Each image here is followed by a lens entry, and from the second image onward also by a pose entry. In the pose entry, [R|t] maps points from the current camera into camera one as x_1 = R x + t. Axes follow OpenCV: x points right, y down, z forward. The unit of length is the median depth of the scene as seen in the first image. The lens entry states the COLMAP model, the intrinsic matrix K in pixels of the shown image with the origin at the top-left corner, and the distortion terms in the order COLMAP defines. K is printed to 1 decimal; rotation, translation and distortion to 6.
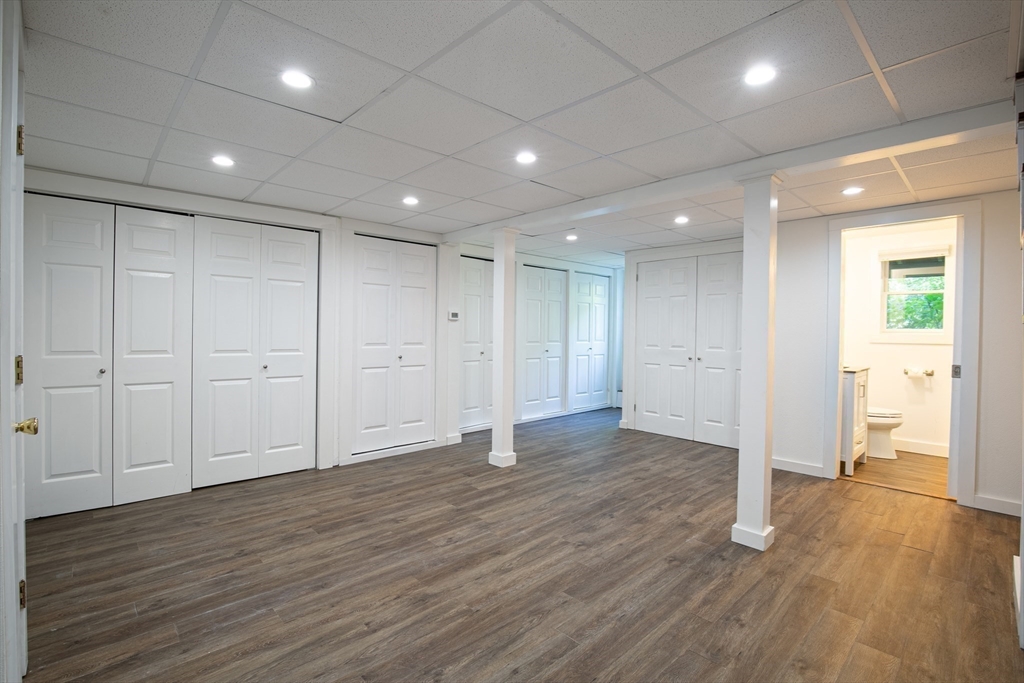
lens RADIAL K [[473.4, 0, 508.5], [0, 473.4, 334.7], [0, 0, 1]] dist [-0.036213, 0.009252]
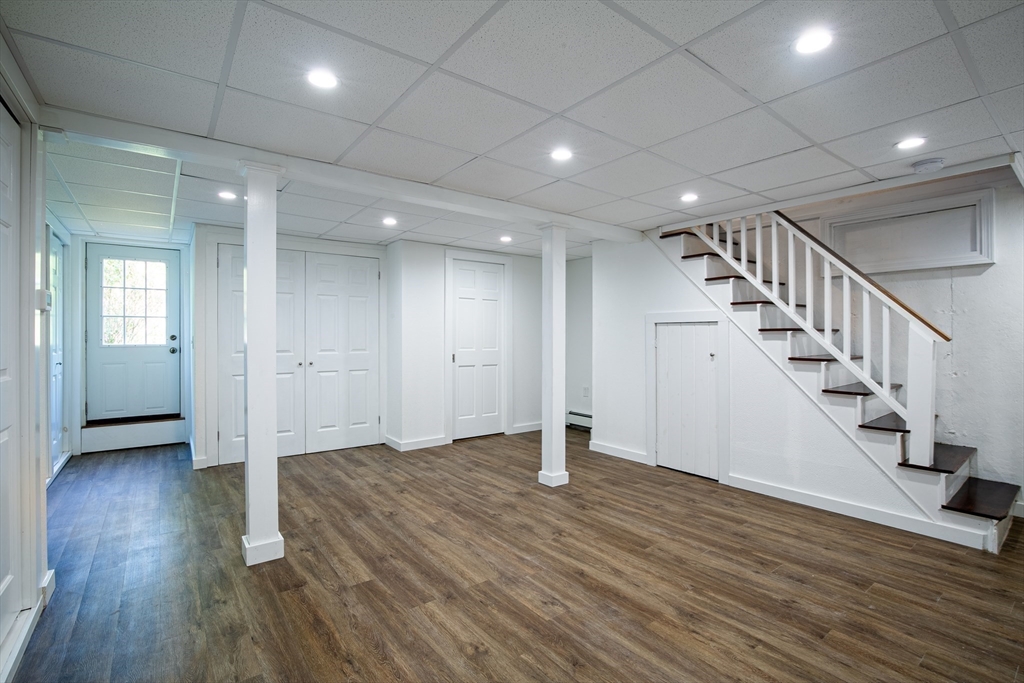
lens RADIAL K [[473.4, 0, 508.5], [0, 473.4, 334.7], [0, 0, 1]] dist [-0.036213, 0.009252]
pose [[0.097274, -0.011745, 0.995188, -0.838009], [0.008321, 0.999905, 0.010988, -0.021424], [-0.995223, 0.007212, 0.097362, 0.910776]]
